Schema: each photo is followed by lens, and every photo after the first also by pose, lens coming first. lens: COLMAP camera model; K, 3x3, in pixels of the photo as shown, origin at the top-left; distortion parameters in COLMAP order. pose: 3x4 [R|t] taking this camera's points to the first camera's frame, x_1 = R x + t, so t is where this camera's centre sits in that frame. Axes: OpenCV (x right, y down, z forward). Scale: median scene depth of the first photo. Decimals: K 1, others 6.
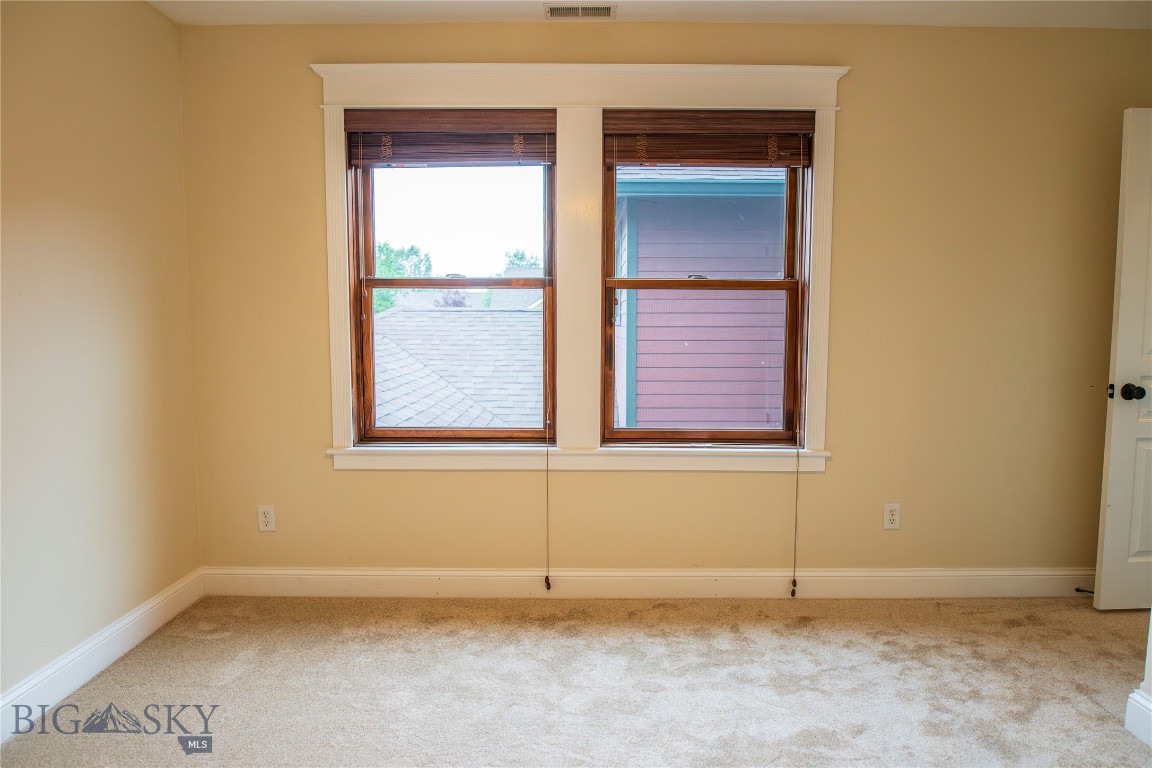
lens RADIAL K [[761.9, 0, 576.5], [0, 761.9, 328.5], [0, 0, 1]] dist [-0.005677, -0.000528]
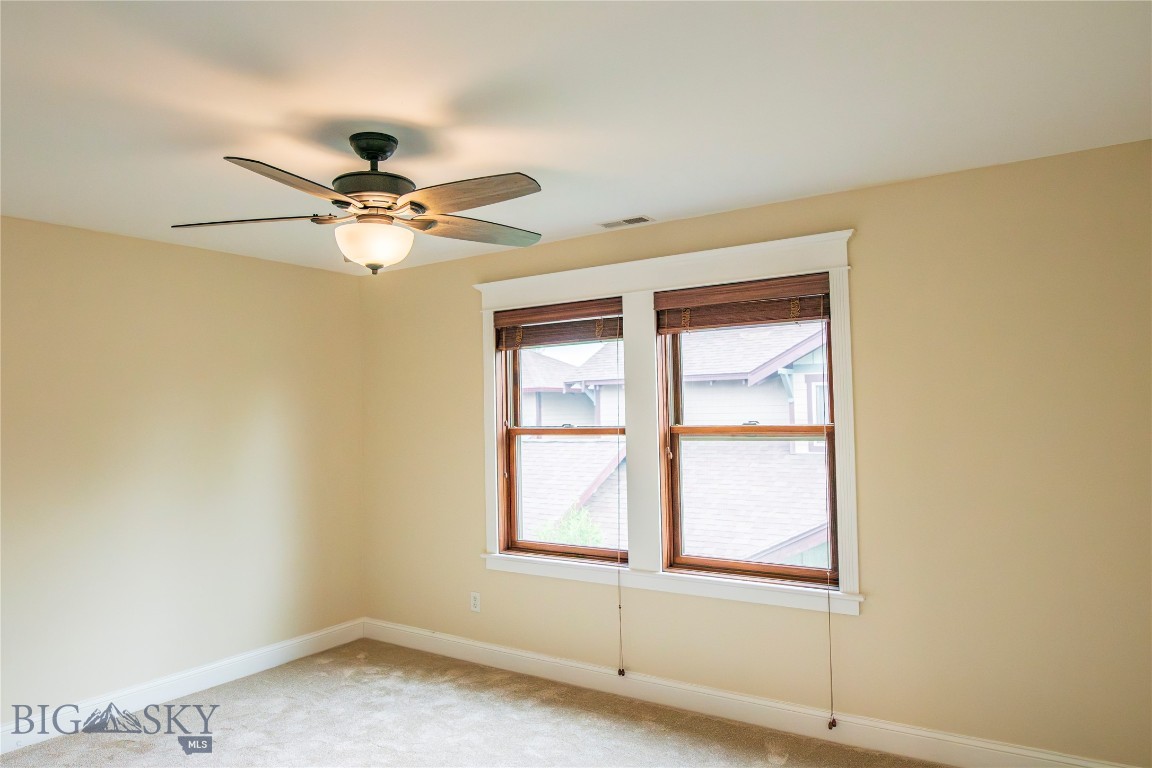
lens RADIAL K [[697.7, 0, 576.0], [0, 697.7, 384.0], [0, 0, 1]] dist [-0.008819, -0.001645]
pose [[0.851612, -0.043556, -0.522360, 0.492235], [-0.020798, 0.992949, -0.116703, -0.002866], [0.523760, 0.110250, 0.844701, -0.014018]]
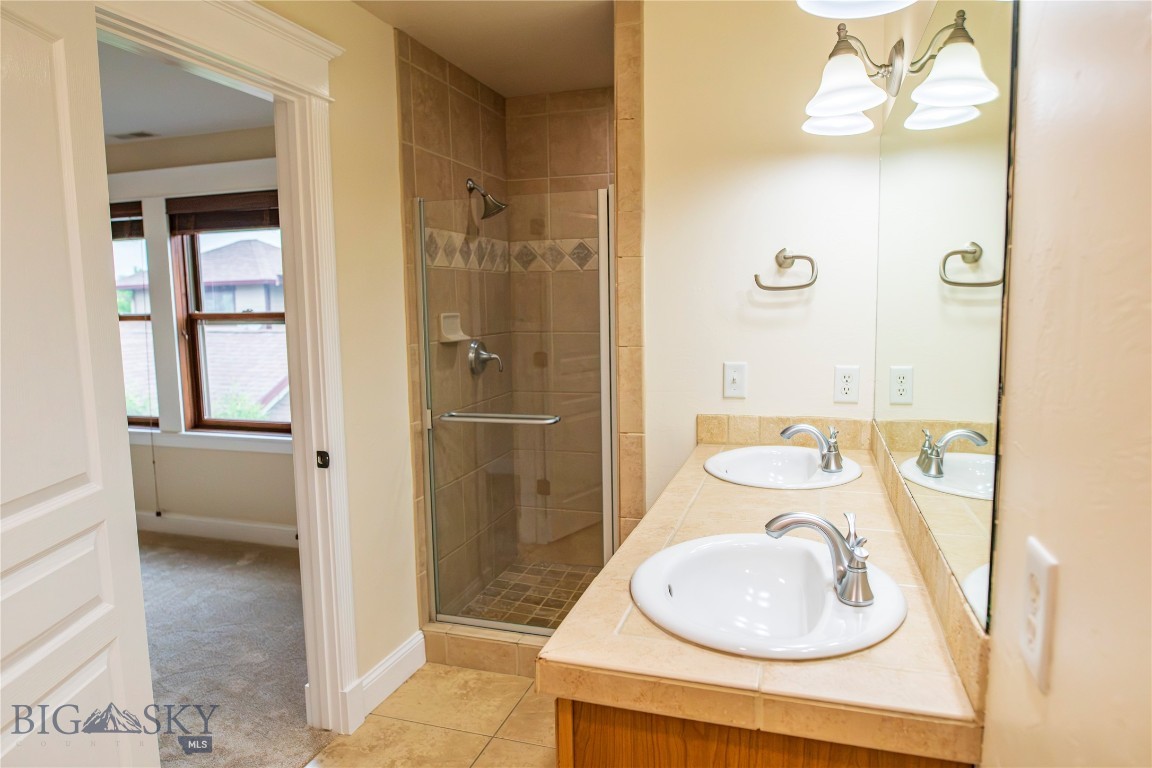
lens RADIAL K [[706.3, 0, 576.4], [0, 706.3, 357.1], [0, 0, 1]] dist [-0.003059, -0.000480]
pose [[0.949203, 0.004365, -0.314636, 1.150898], [0.000459, 0.999884, 0.015256, -0.005297], [0.314666, -0.014625, 0.949090, -0.035888]]
